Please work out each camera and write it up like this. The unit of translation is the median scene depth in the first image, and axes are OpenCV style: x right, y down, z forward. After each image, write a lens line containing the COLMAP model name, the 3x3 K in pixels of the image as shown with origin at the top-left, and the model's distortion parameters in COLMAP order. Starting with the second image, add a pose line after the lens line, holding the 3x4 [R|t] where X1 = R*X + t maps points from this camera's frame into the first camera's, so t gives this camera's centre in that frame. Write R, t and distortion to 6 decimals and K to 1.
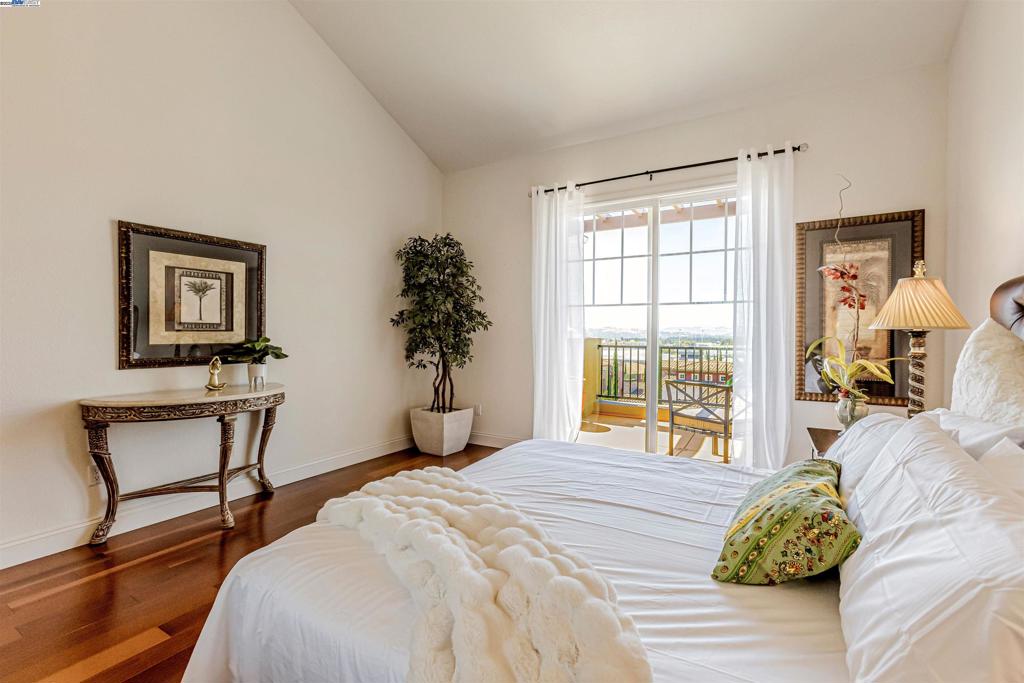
lens RADIAL K [[447.2, 0, 512.0], [0, 447.2, 341.5], [0, 0, 1]] dist [-0.000513, -0.000328]
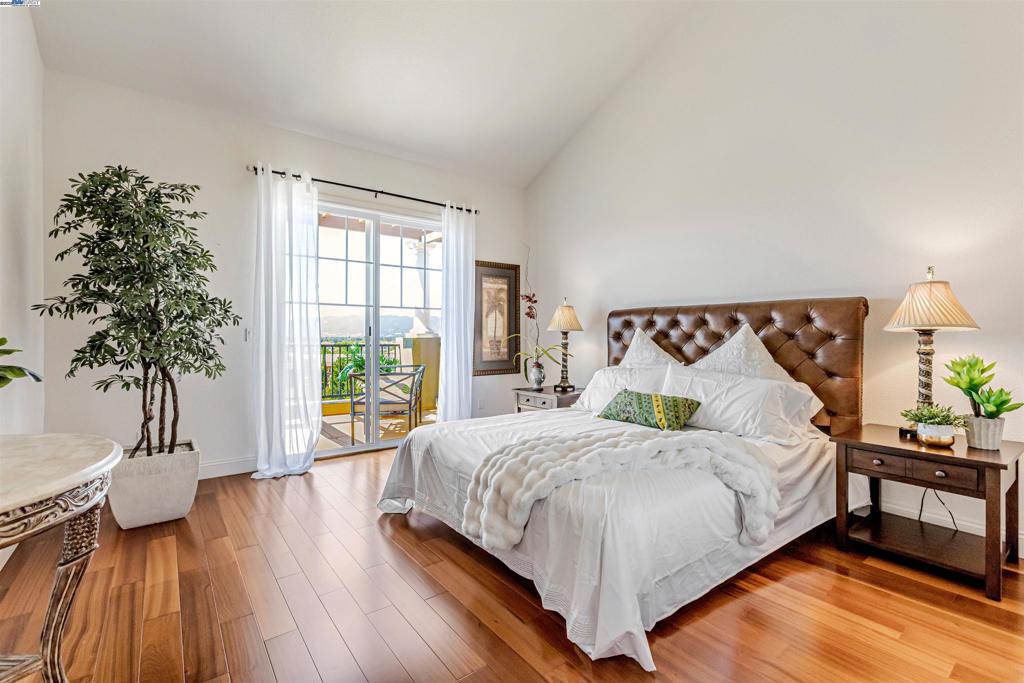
lens RADIAL K [[455.1, 0, 512.3], [0, 455.1, 333.1], [0, 0, 1]] dist [-0.001396, -0.000113]
pose [[0.360632, -0.007069, 0.932681, -0.641181], [0.019857, 0.999803, -0.000100, -0.011612], [-0.932497, 0.018556, 0.360701, 0.271996]]
